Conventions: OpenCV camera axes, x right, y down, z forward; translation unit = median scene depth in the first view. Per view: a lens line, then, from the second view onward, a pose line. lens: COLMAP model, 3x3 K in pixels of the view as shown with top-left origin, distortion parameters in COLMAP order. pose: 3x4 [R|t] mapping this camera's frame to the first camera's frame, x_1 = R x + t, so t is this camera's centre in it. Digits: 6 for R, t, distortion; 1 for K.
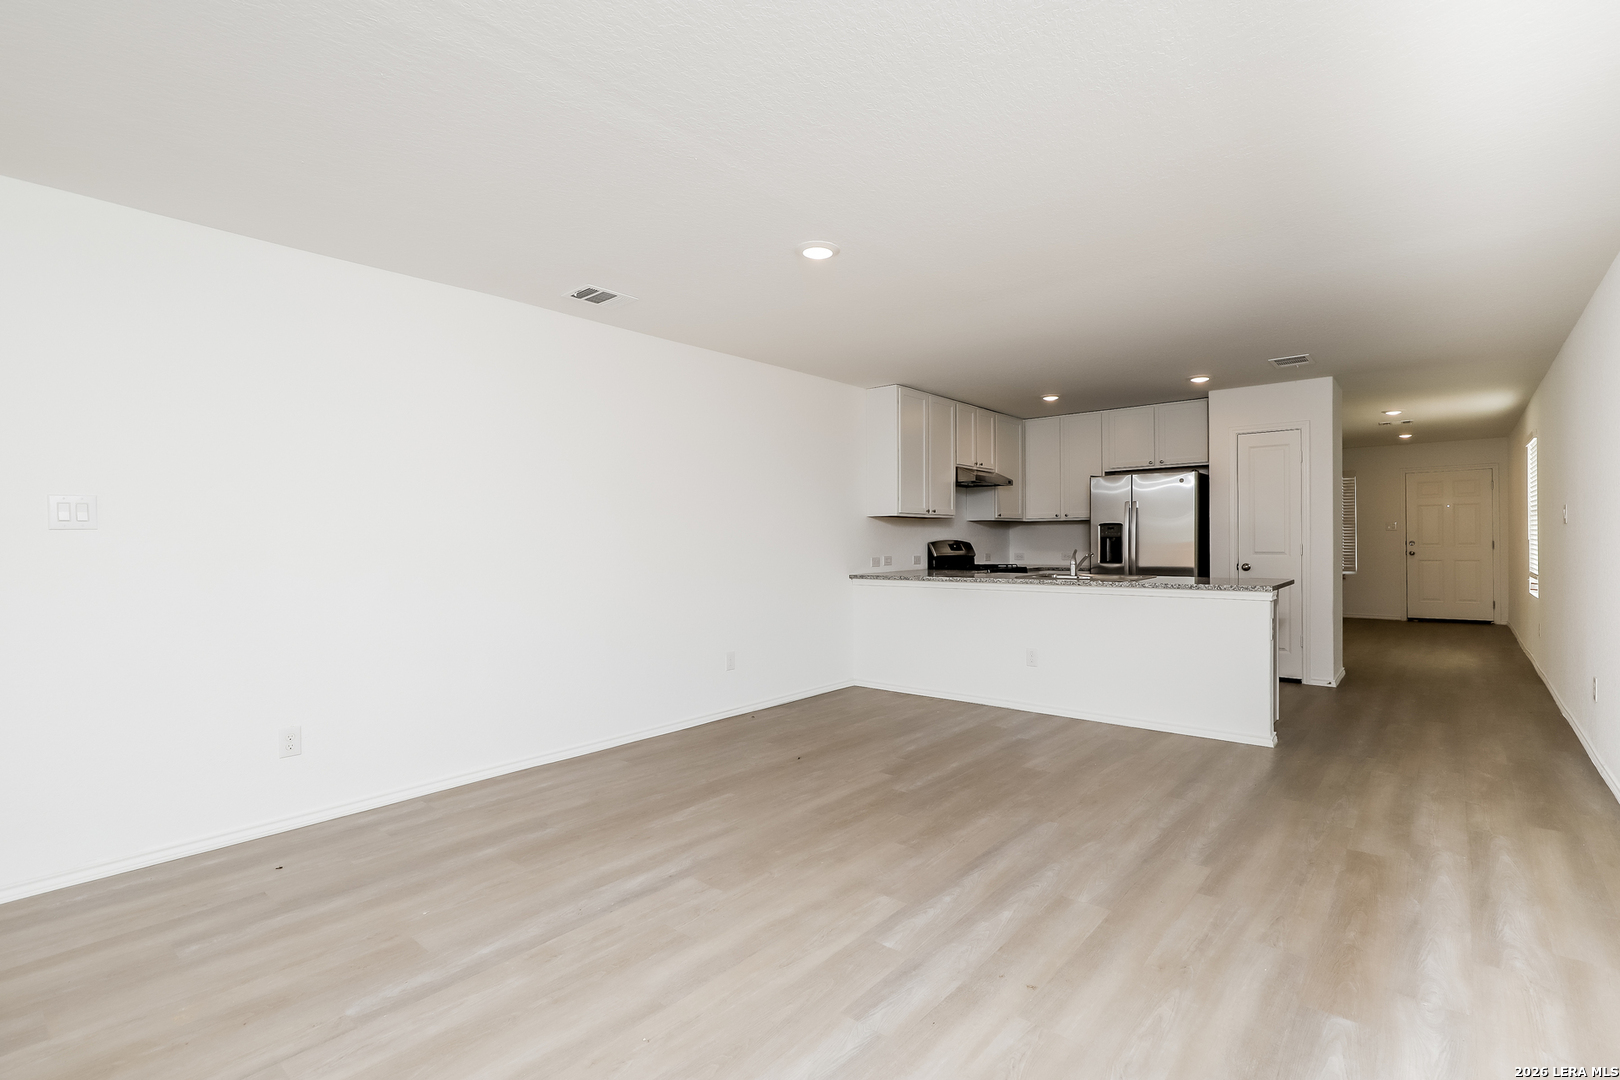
lens RADIAL K [[735.3, 0, 807.8], [0, 735.3, 538.0], [0, 0, 1]] dist [-0.003069, -0.000656]
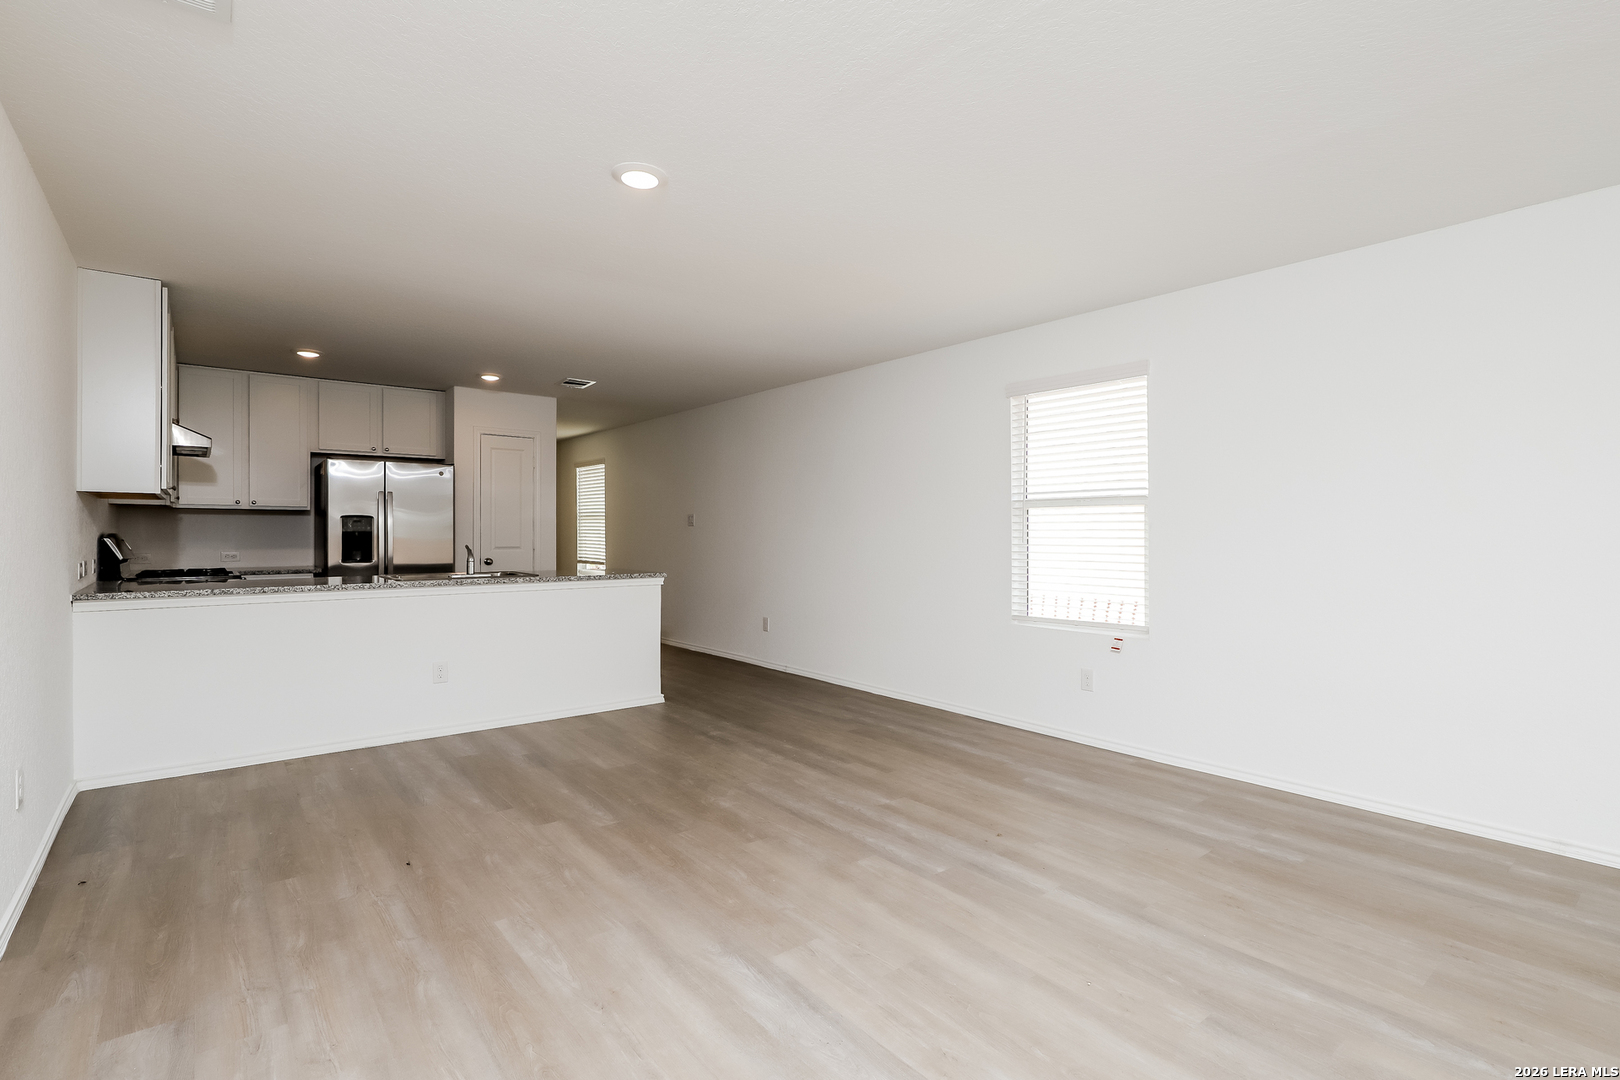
lens RADIAL K [[775.7, 0, 820.5], [0, 775.7, 533.9], [0, 0, 1]] dist [-0.016943, 0.000119]
pose [[0.181571, 0.006651, 0.983355, -0.721238], [-0.004921, 0.999971, -0.005854, 0.008317], [-0.983366, -0.003776, 0.181598, 0.595524]]
